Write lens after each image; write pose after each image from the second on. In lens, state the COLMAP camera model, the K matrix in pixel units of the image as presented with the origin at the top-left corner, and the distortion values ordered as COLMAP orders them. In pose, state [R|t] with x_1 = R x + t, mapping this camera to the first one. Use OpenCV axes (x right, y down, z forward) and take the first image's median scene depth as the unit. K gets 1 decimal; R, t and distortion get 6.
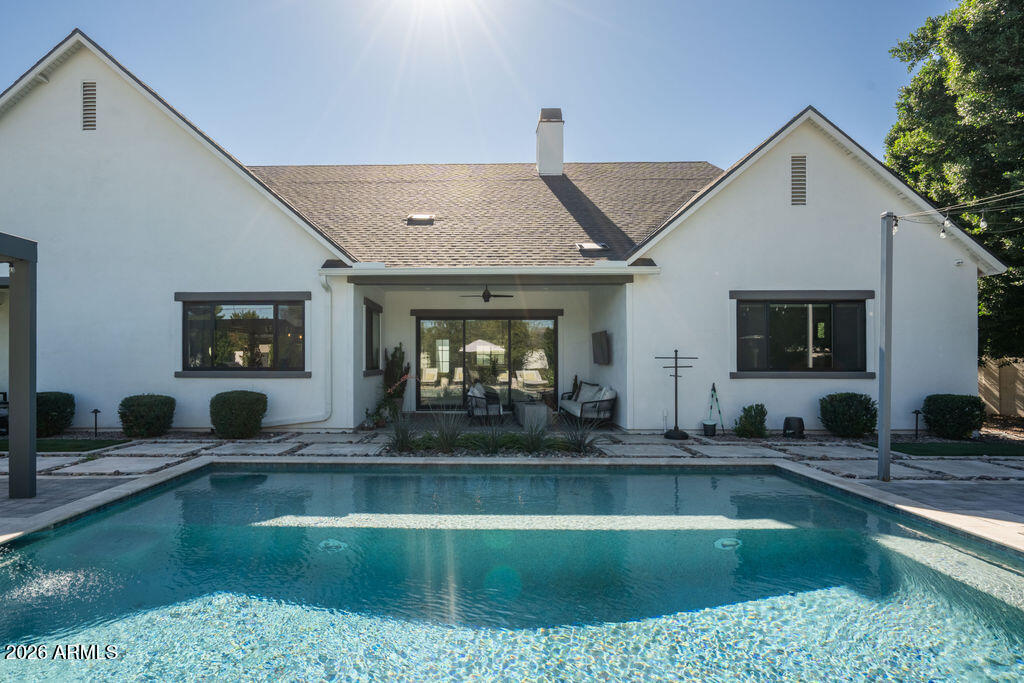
lens RADIAL K [[456.5, 0, 500.0], [0, 456.5, 360.0], [0, 0, 1]] dist [-0.010386, 0.000224]
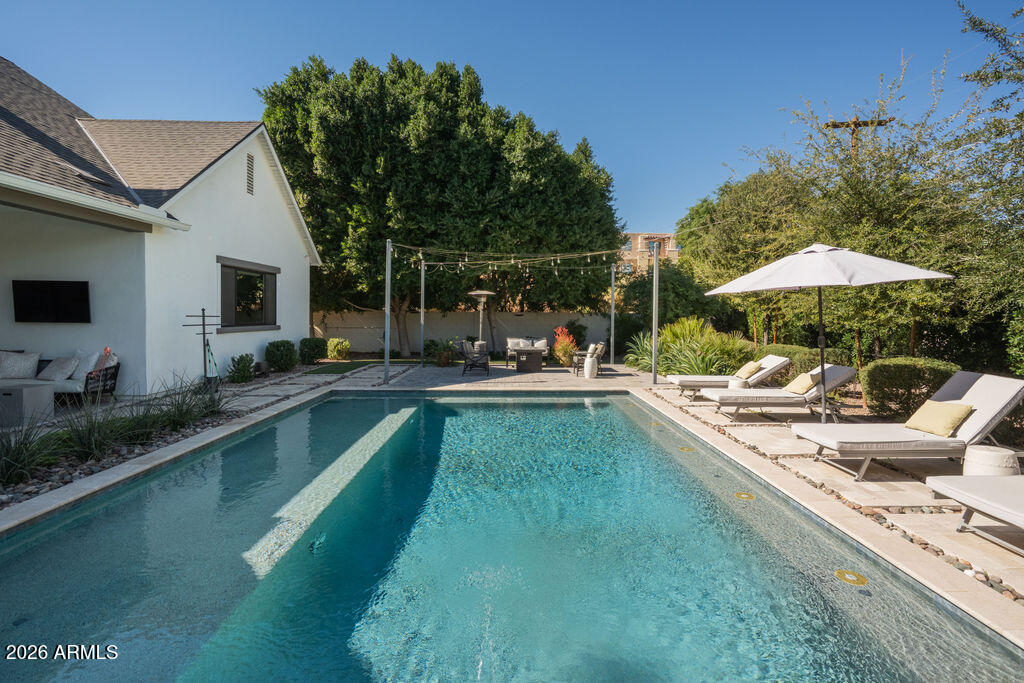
lens RADIAL K [[456.5, 0, 532.1], [0, 456.5, 318.8], [0, 0, 1]] dist [-0.010386, 0.000224]
pose [[-0.069282, -0.014448, 0.997493, -0.667565], [-0.000840, 0.999896, 0.014425, -0.013541], [-0.997597, 0.000161, -0.069287, 0.312104]]
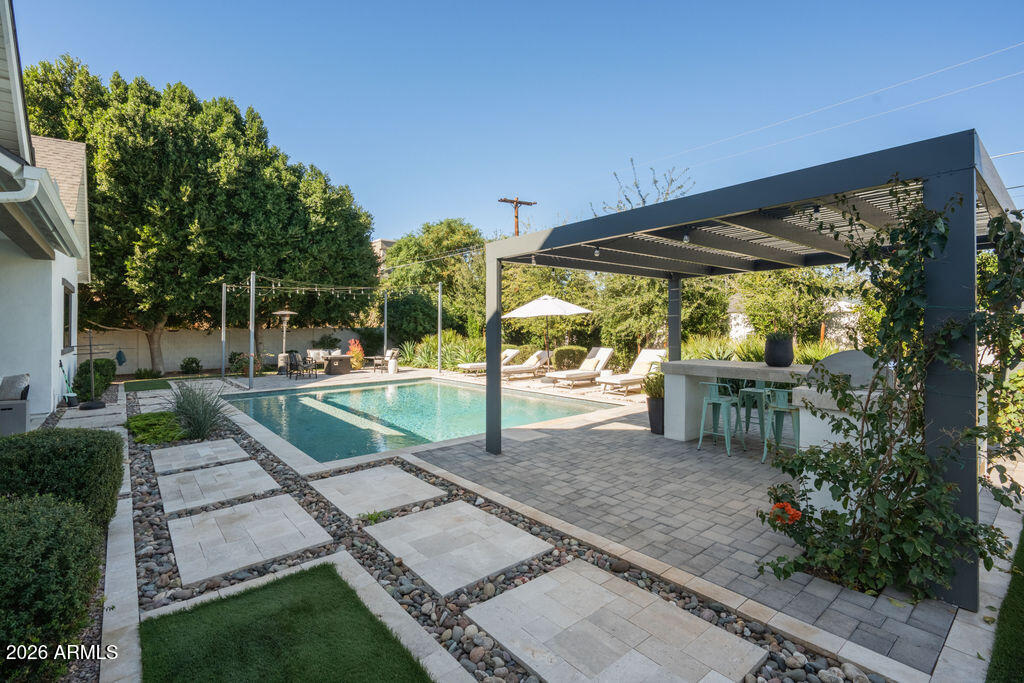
lens RADIAL K [[456.5, 0, 507.2], [0, 456.5, 314.1], [0, 0, 1]] dist [-0.010386, 0.000224]
pose [[-0.666661, 0.022947, 0.745007, -1.076785], [0.015333, 0.999737, -0.017073, -0.030058], [-0.745203, 0.000042, -0.666838, 0.953573]]
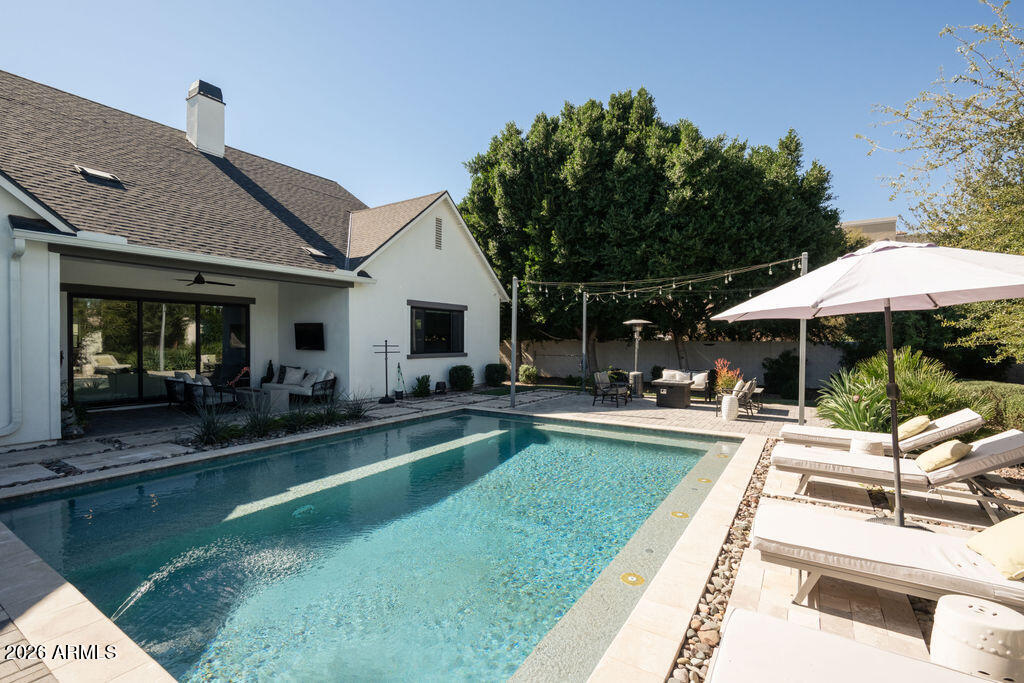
lens RADIAL K [[456.5, 0, 518.4], [0, 456.5, 343.9], [0, 0, 1]] dist [-0.010386, 0.000224]
pose [[0.505546, -0.007852, 0.862764, -0.594964], [0.003113, 0.999969, 0.007276, -0.018830], [-0.862794, -0.000992, 0.505554, -0.056464]]
